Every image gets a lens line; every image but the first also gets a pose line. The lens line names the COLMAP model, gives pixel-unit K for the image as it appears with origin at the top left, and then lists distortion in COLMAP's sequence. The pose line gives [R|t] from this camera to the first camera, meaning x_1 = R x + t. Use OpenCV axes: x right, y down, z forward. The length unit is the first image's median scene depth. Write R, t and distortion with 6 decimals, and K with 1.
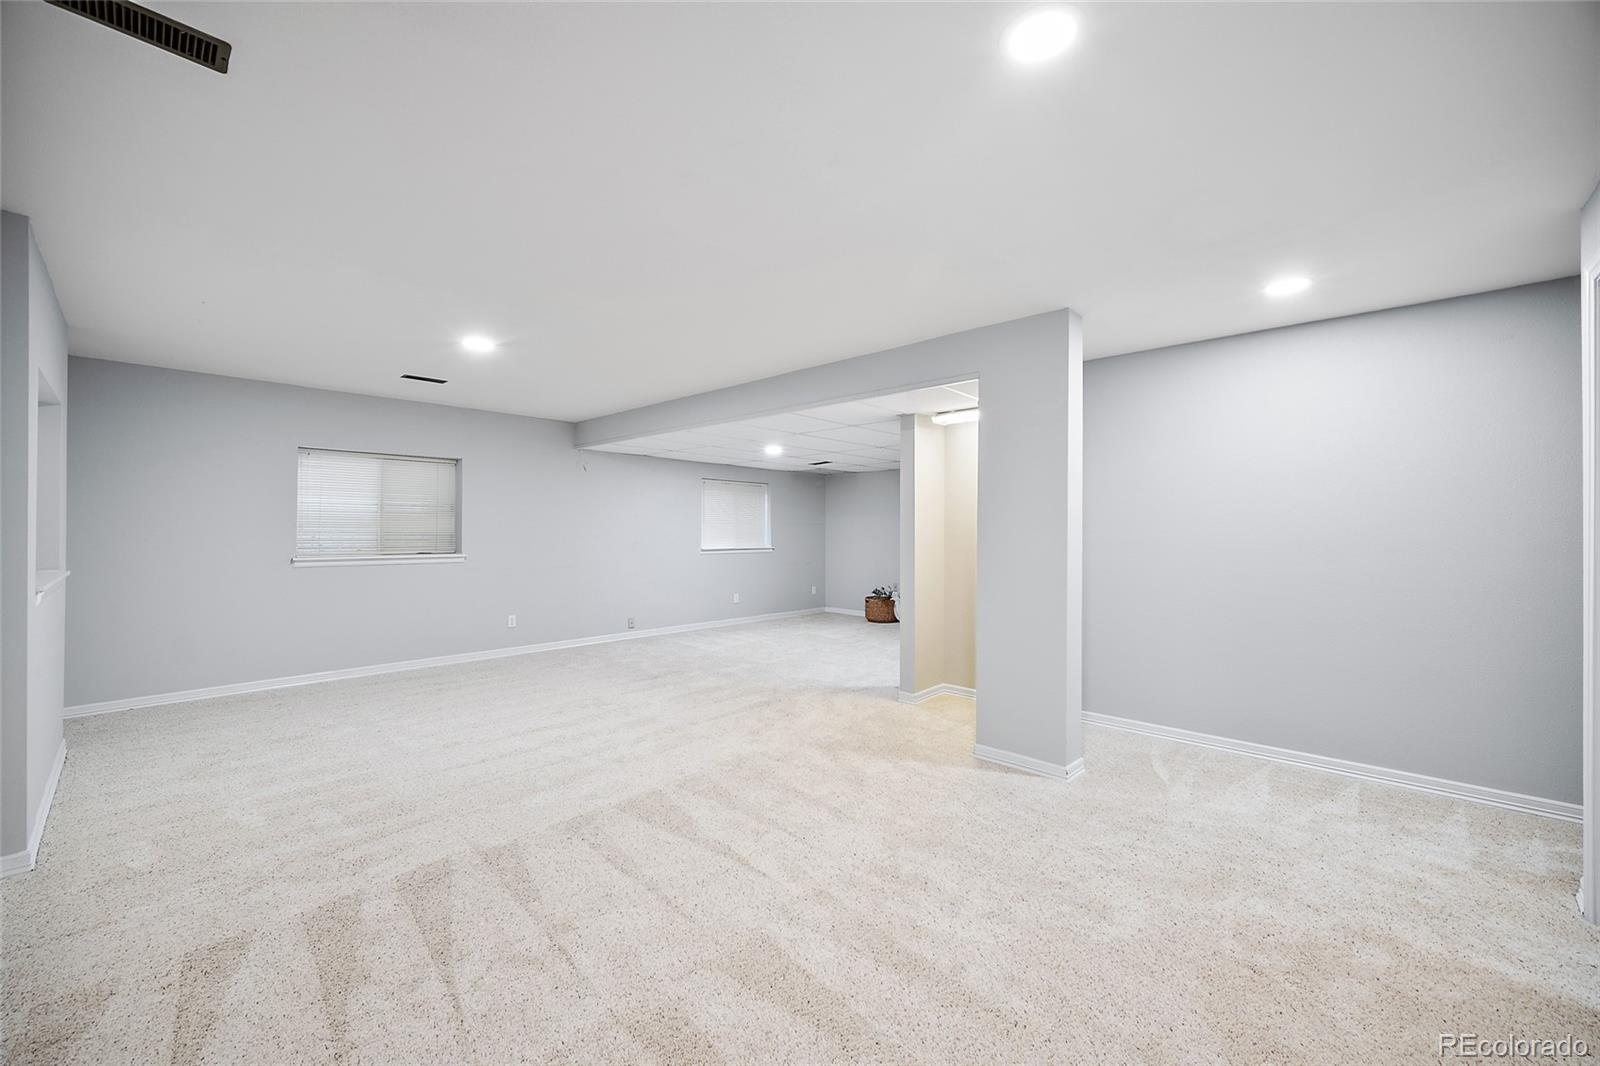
lens RADIAL K [[630.6, 0, 790.0], [0, 630.6, 530.0], [0, 0, 1]] dist [-0.000568, 0.000102]
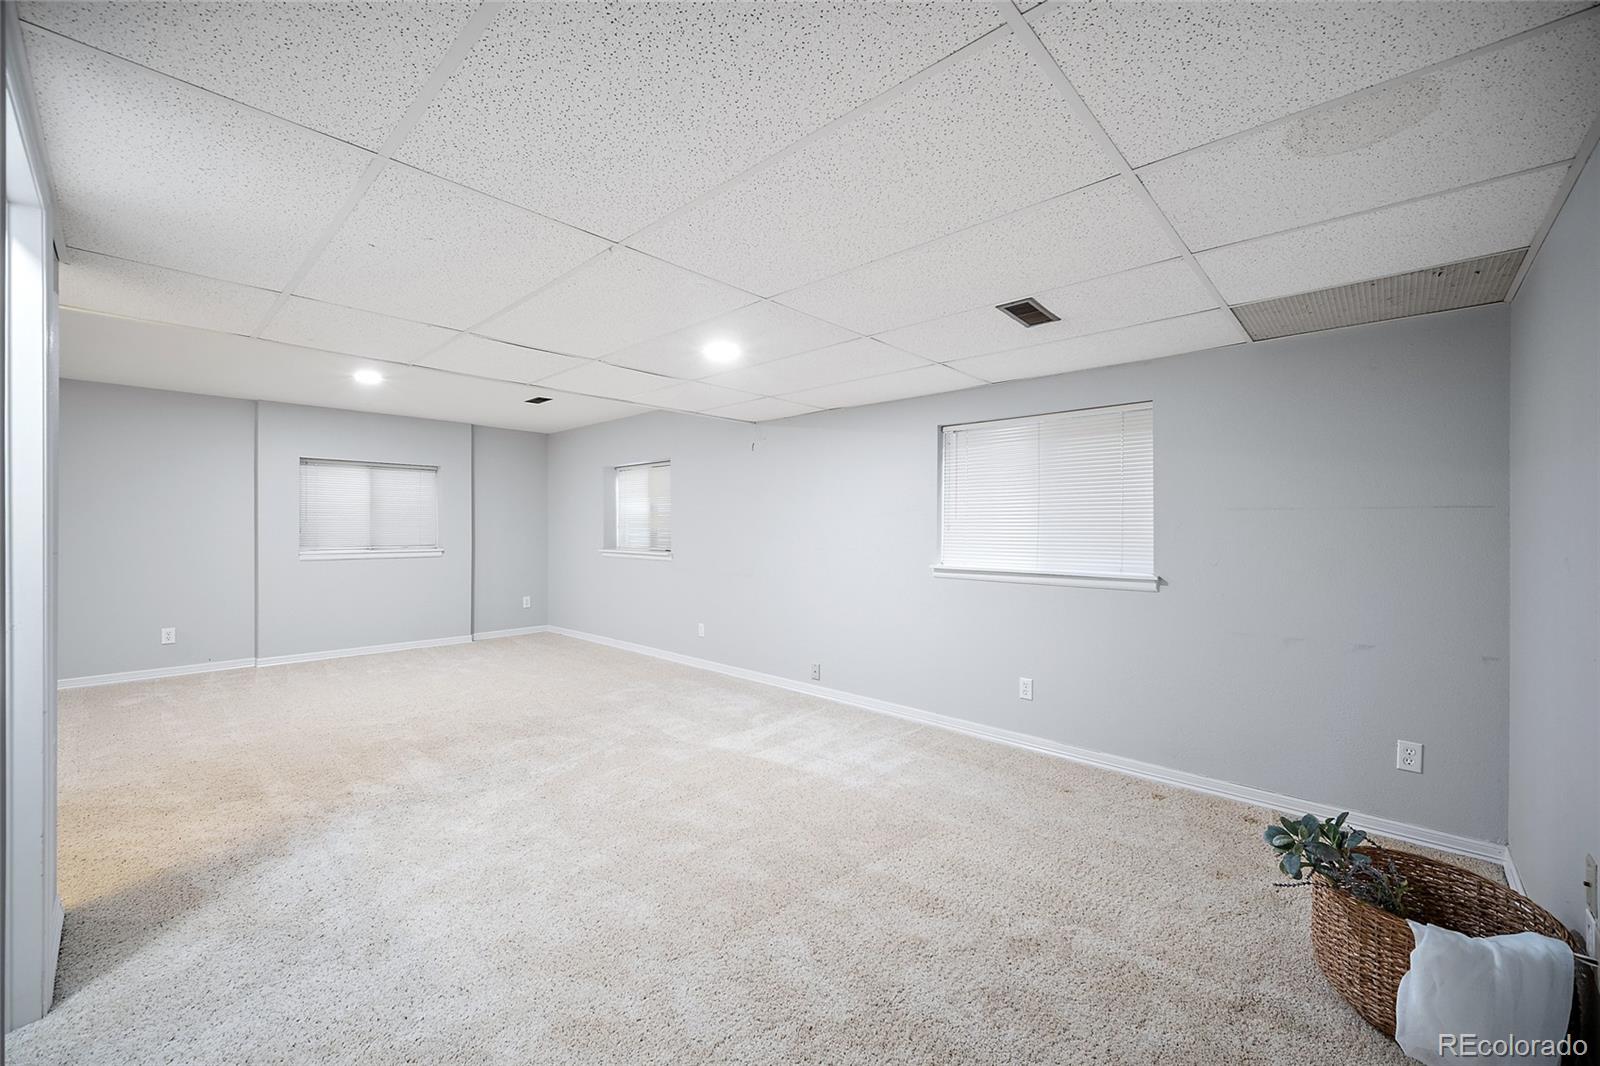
lens RADIAL K [[630.6, 0, 797.3], [0, 630.6, 534.3], [0, 0, 1]] dist [-0.000568, 0.000102]
pose [[0.003263, -0.003243, -0.999989, 0.454522], [-0.004699, 0.999984, -0.003258, 0.010453], [0.999984, 0.004710, 0.003247, 1.128024]]
